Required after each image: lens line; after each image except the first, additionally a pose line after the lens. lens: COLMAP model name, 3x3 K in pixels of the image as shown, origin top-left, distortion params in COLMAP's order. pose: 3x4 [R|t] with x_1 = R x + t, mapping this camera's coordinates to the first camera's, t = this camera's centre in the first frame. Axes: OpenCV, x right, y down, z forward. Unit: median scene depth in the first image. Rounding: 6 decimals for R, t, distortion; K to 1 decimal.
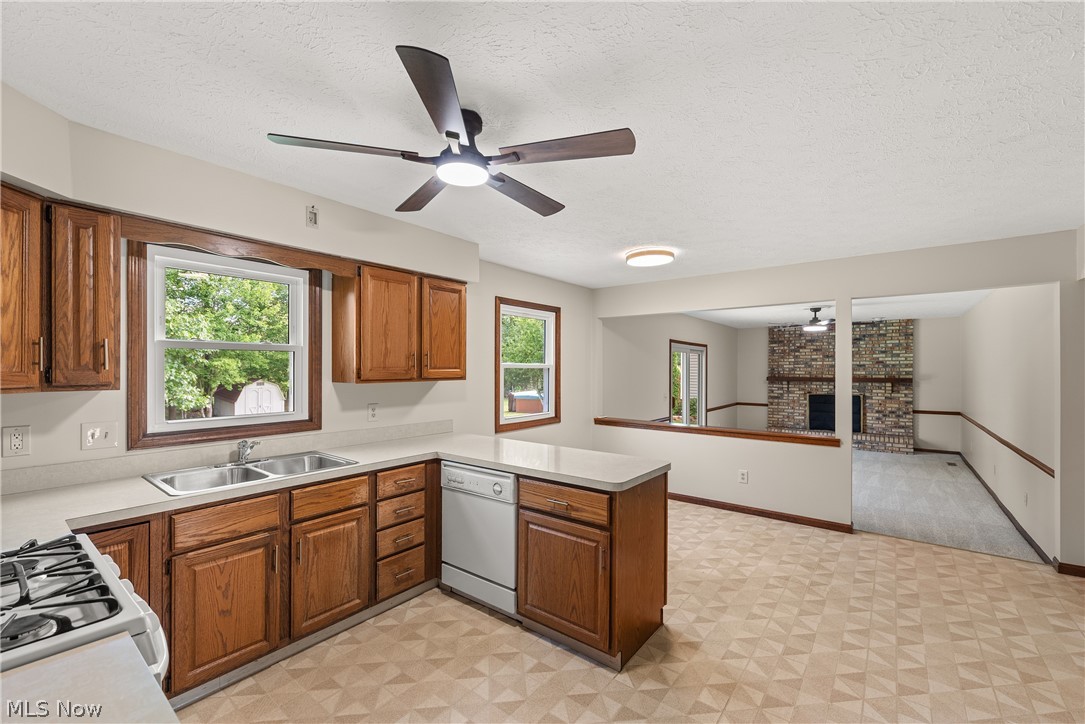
lens RADIAL K [[455.2, 0, 545.9], [0, 455.2, 373.1], [0, 0, 1]] dist [0.009743, -0.001178]
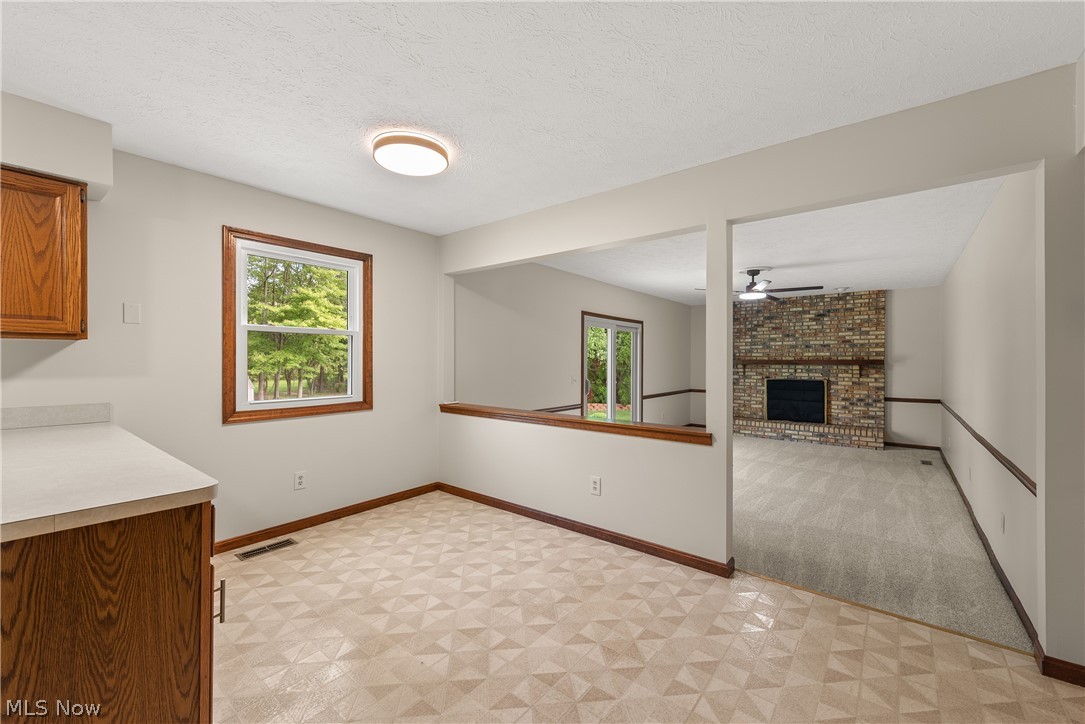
lens RADIAL K [[442.8, 0, 544.5], [0, 442.8, 363.9], [0, 0, 1]] dist [0.010672, -0.001044]
pose [[0.999734, 0.000832, -0.023052, 0.494440], [-0.000858, 0.999999, -0.001139, 0.052275], [0.023051, 0.001159, 0.999734, 0.417189]]
